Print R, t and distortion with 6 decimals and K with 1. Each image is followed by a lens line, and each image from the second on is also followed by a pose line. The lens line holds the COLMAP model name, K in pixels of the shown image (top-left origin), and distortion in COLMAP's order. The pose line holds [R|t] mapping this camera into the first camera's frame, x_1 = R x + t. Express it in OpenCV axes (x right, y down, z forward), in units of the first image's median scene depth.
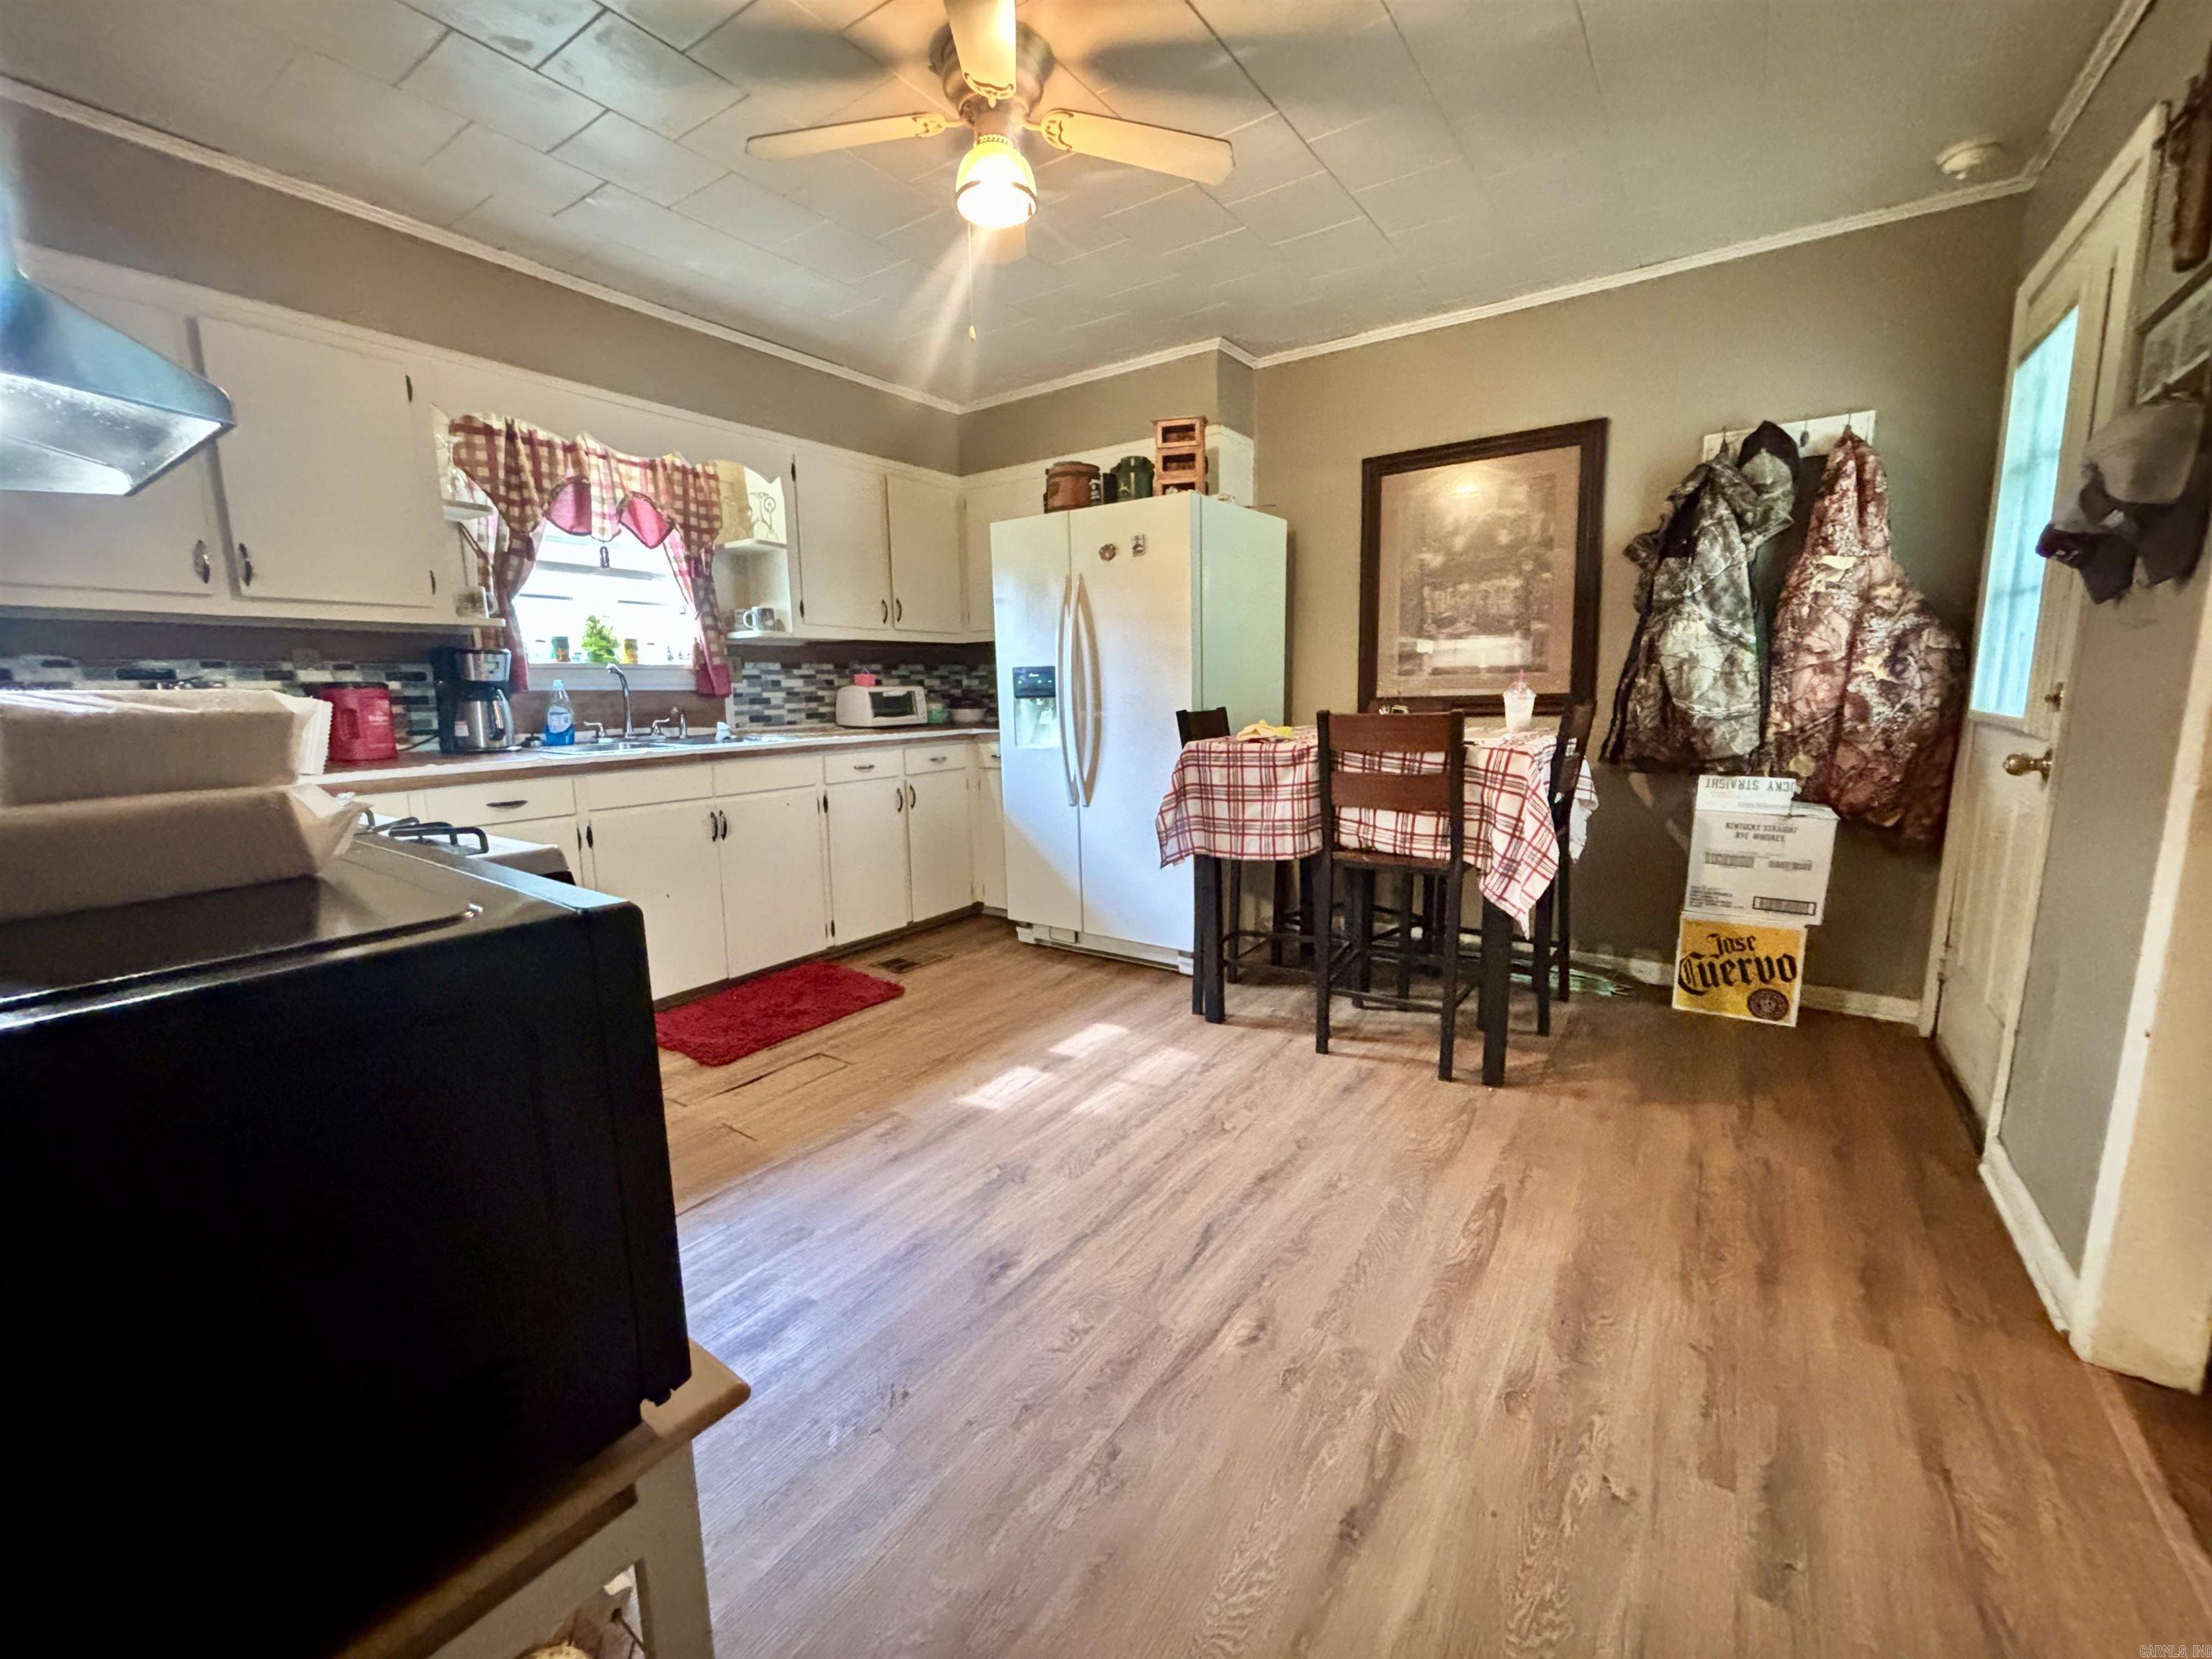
lens RADIAL K [[894.9, 0, 1094.3], [0, 894.9, 828.6], [0, 0, 1]] dist [0.000751, -0.000014]
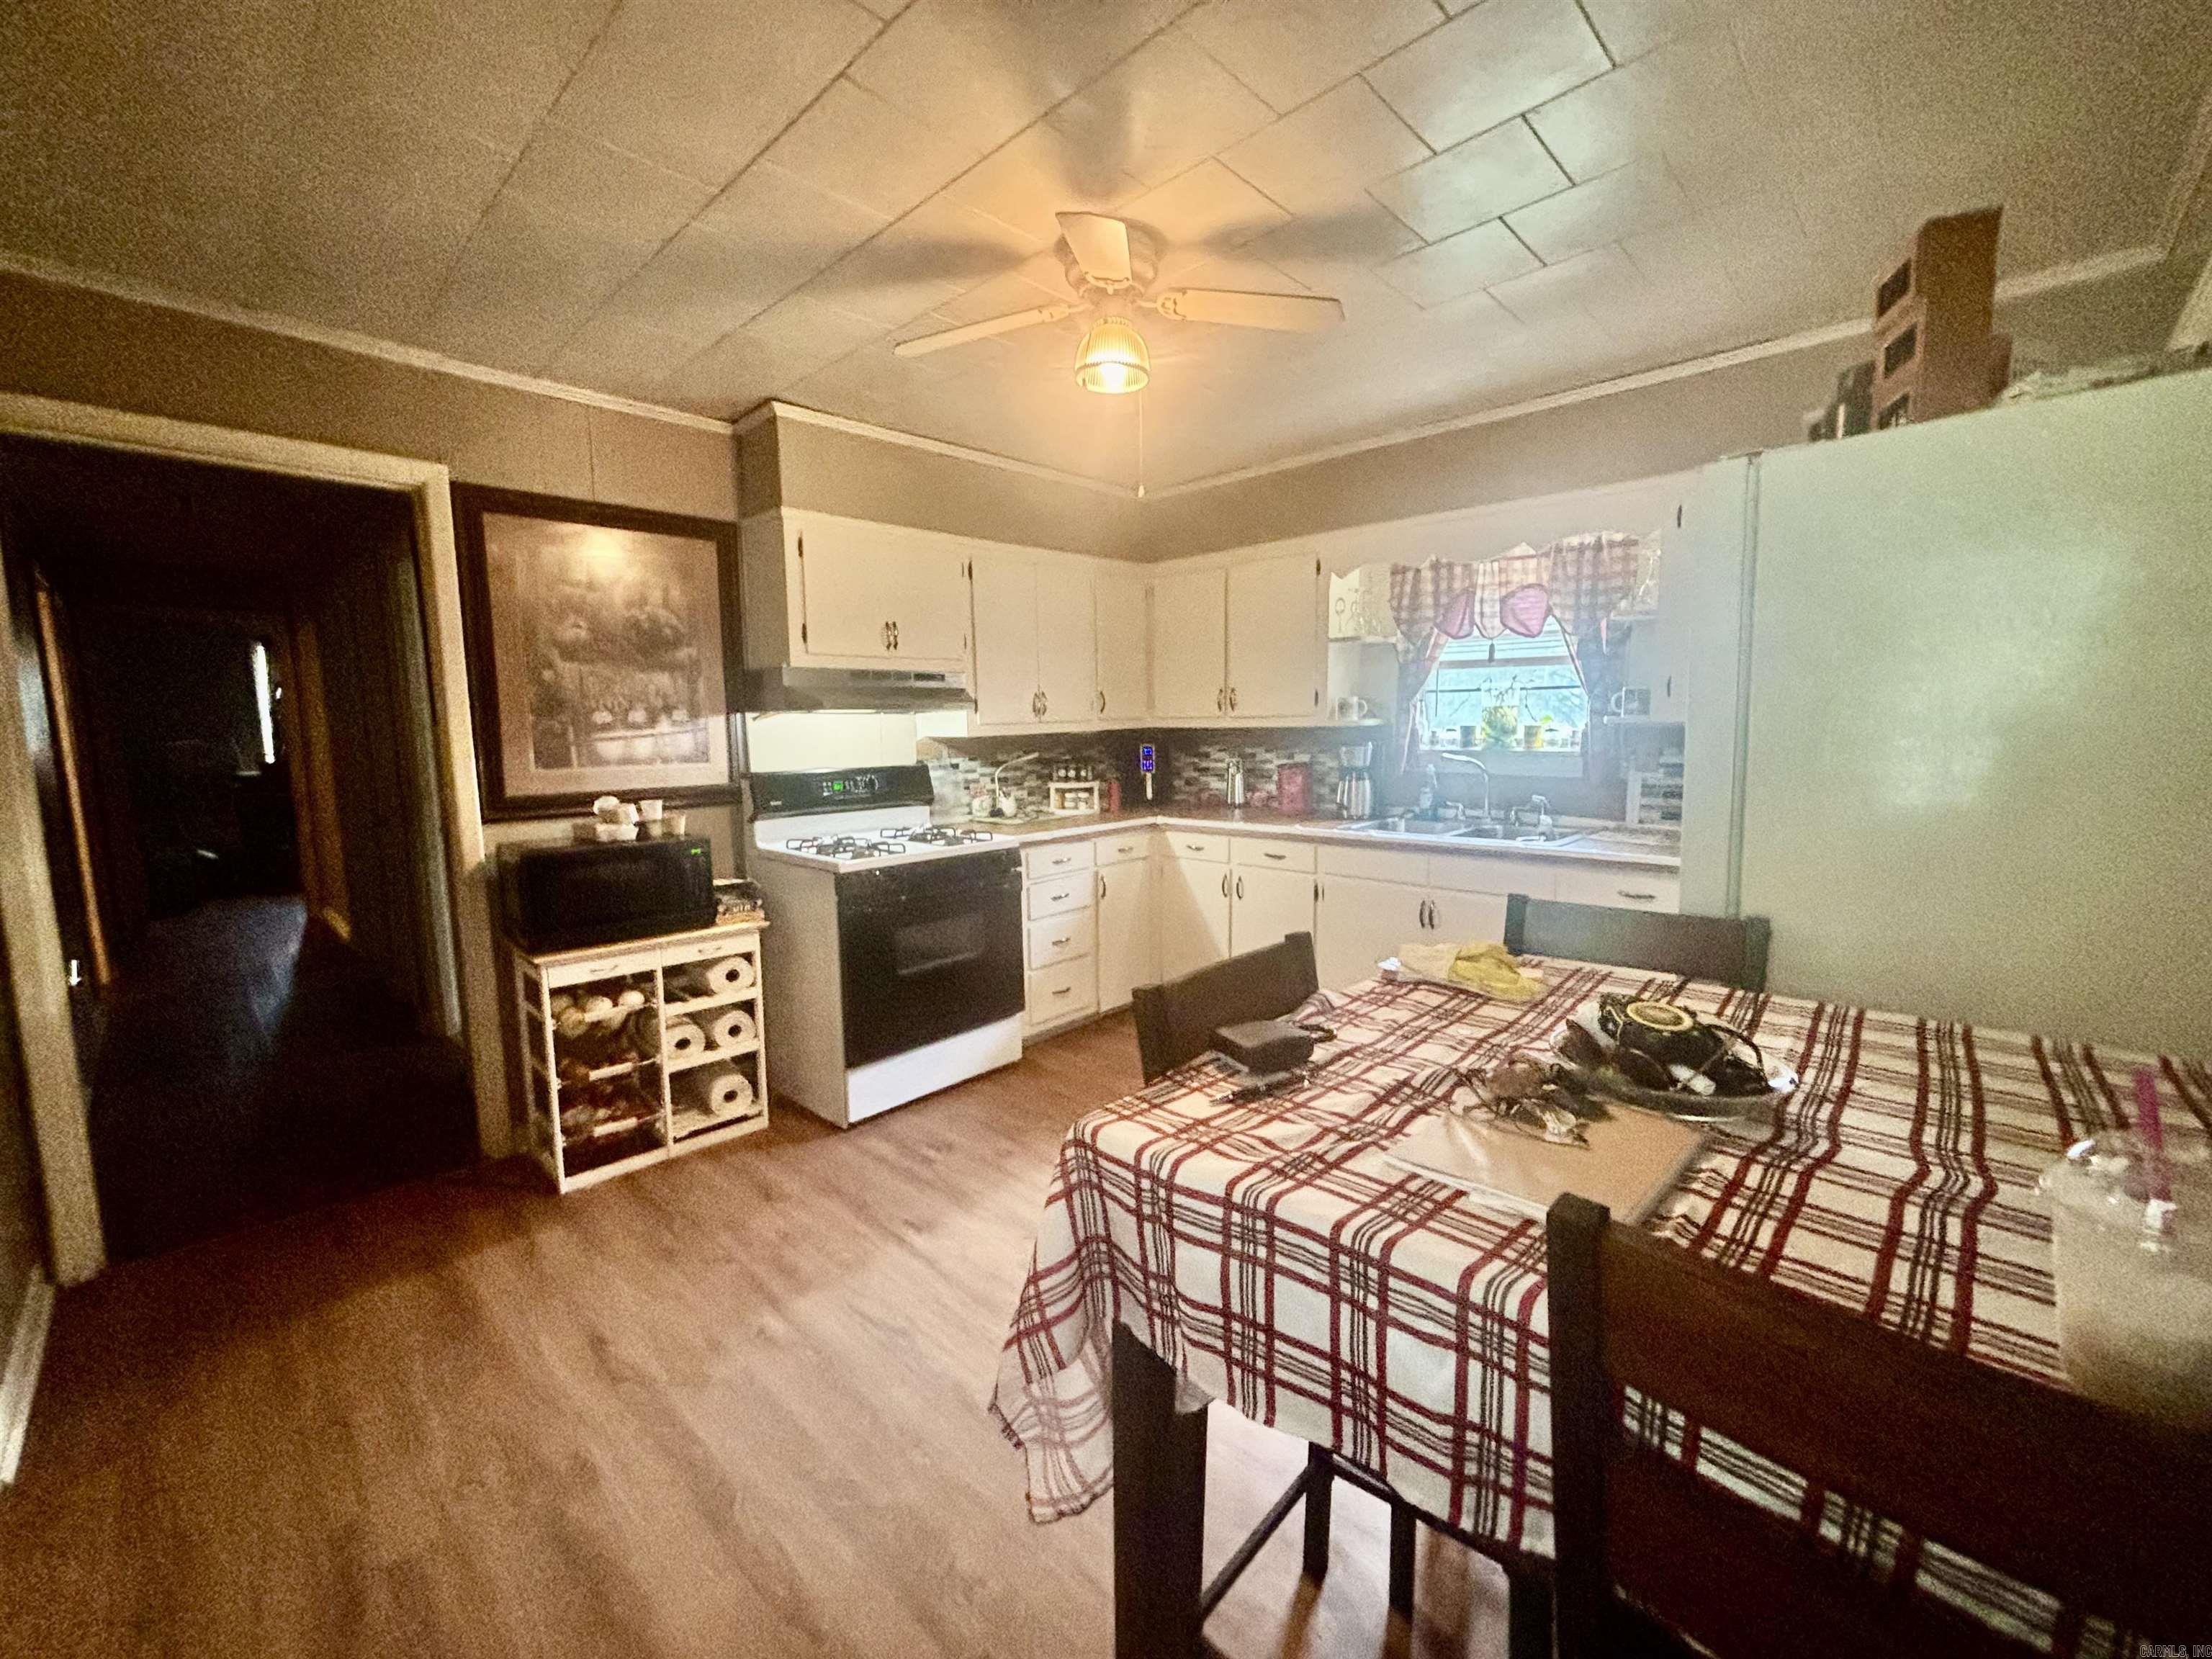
lens RADIAL K [[894.9, 0, 1099.4], [0, 894.9, 827.3], [0, 0, 1]] dist [0.000751, -0.000014]
pose [[-0.150869, 0.125614, -0.980541, 0.645390], [-0.141089, 0.979004, 0.147125, -0.205145], [0.978434, 0.160540, -0.129978, 0.770109]]
